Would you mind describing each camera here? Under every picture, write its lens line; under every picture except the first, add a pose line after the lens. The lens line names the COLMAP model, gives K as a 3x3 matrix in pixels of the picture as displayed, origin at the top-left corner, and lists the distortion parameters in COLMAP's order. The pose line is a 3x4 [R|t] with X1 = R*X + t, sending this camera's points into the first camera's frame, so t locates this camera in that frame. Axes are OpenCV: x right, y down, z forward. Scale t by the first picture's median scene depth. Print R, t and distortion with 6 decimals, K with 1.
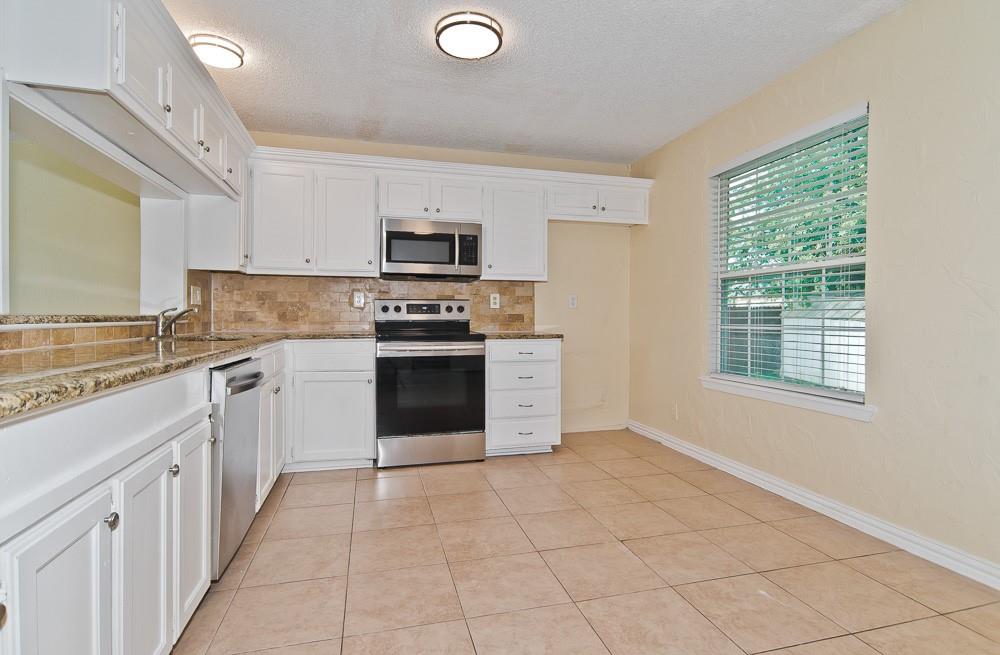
lens RADIAL K [[496.5, 0, 501.3], [0, 496.5, 318.9], [0, 0, 1]] dist [-0.004624, 0.001513]
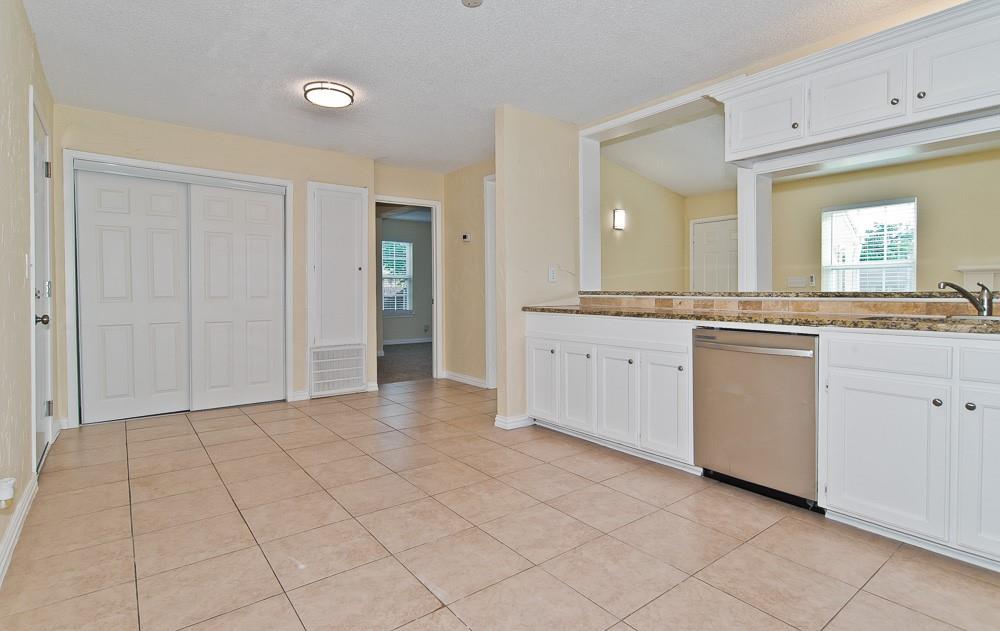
lens RADIAL K [[491.4, 0, 496.6], [0, 491.4, 294.8], [0, 0, 1]] dist [-0.007024, 0.003032]
pose [[-0.923385, -0.000378, -0.383874, 0.288924], [-0.003573, 0.999965, 0.007609, -0.003710], [0.383857, 0.008398, -0.923354, 1.093406]]
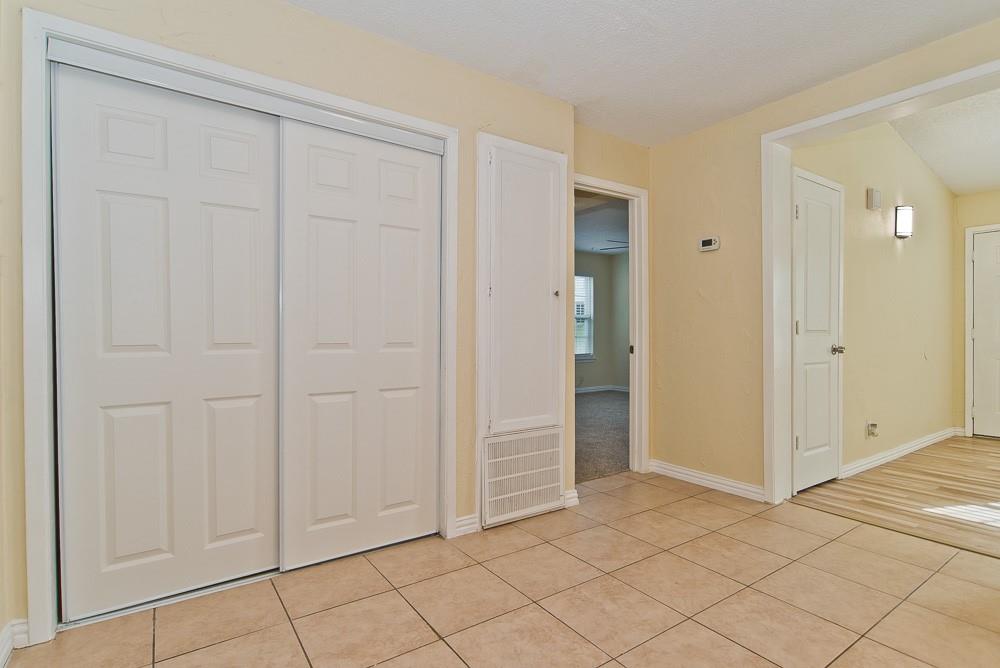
lens RADIAL K [[499.1, 0, 495.0], [0, 499.1, 330.0], [0, 0, 1]] dist [0.001276, -0.000378]
pose [[-0.932495, -0.006604, -0.361122, 0.504926], [-0.009127, 0.999944, 0.005282, -0.010569], [0.361067, 0.008221, -0.932504, 0.340981]]
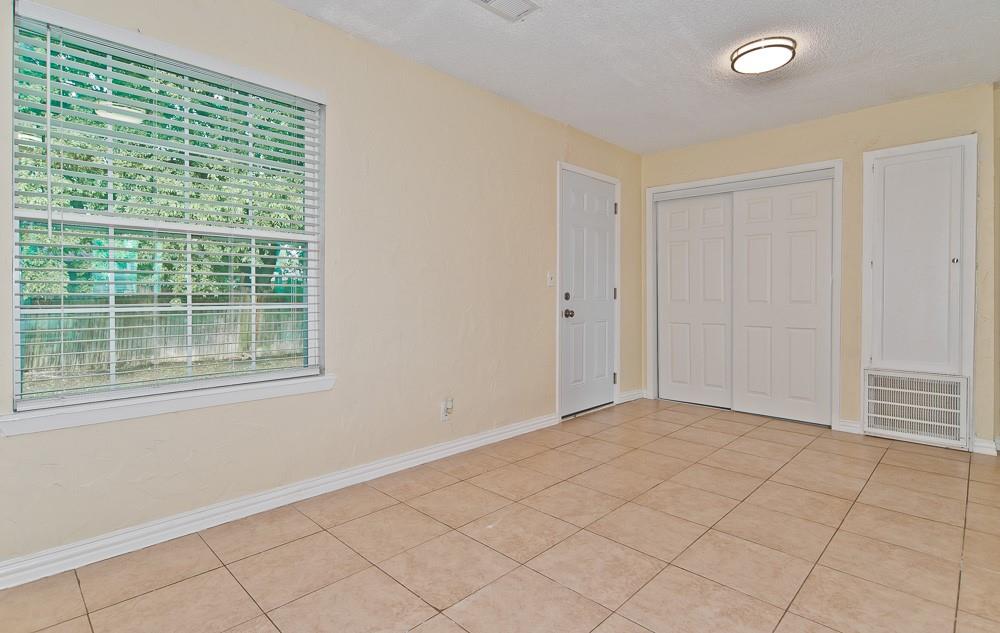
lens RADIAL K [[491.4, 0, 503.9], [0, 491.4, 295.4], [0, 0, 1]] dist [-0.007024, 0.003032]
pose [[-0.516617, -0.003500, 0.856210, -0.261043], [-0.001162, 0.999994, 0.003387, -0.002487], [-0.856216, 0.000755, -0.516617, 0.836289]]
